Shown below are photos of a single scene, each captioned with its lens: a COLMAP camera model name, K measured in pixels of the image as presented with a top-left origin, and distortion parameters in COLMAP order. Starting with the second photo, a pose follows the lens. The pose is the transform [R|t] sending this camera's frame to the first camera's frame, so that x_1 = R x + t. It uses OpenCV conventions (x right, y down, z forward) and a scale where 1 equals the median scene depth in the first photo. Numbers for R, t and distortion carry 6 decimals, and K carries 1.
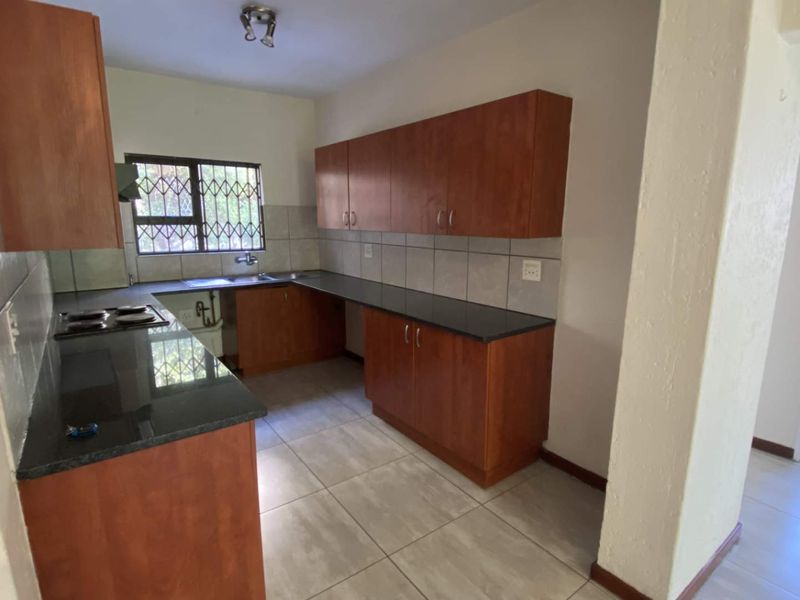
lens RADIAL K [[427.2, 0, 400.0], [0, 427.2, 300.0], [0, 0, 1]] dist [0.064665, -0.069392]
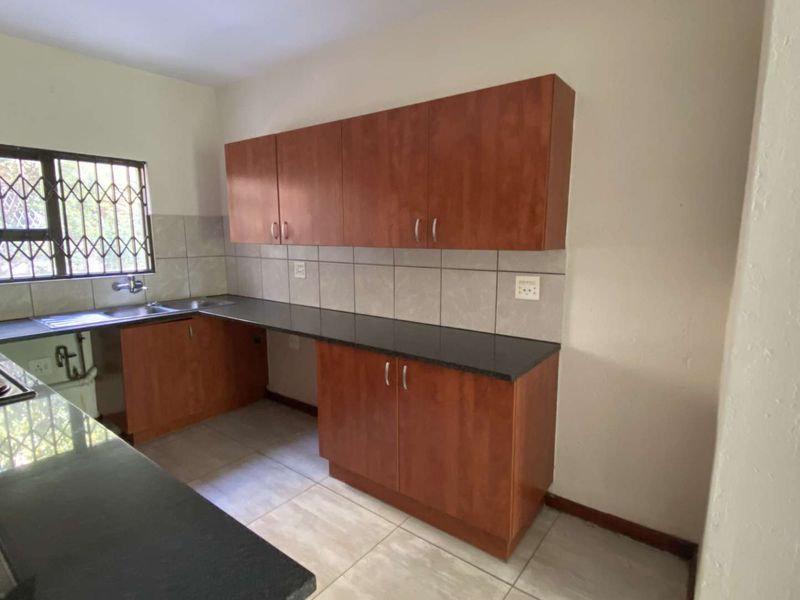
lens RADIAL K [[429.9, 0, 400.0], [0, 429.9, 300.0], [0, 0, 1]] dist [0.026073, -0.028140]
pose [[0.962002, -0.044196, 0.269440, -0.119877], [0.054716, 0.998000, -0.031656, -0.021205], [-0.267502, 0.045196, 0.962497, 0.162320]]
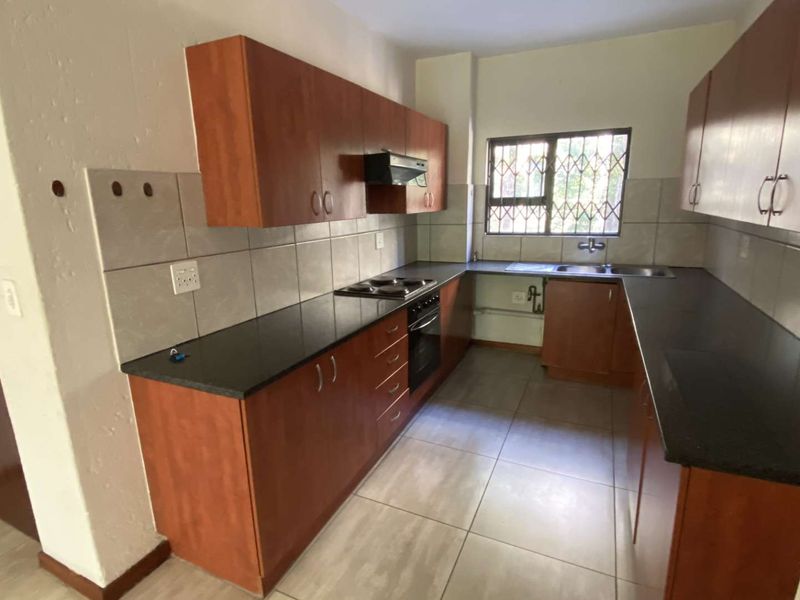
lens RADIAL K [[427.2, 0, 400.0], [0, 427.2, 300.0], [0, 0, 1]] dist [0.064665, -0.069392]
pose [[0.478907, 0.185831, -0.857972, 0.247877], [-0.145331, 0.980635, 0.131277, -0.053092], [0.865752, 0.061820, 0.496640, 0.291627]]
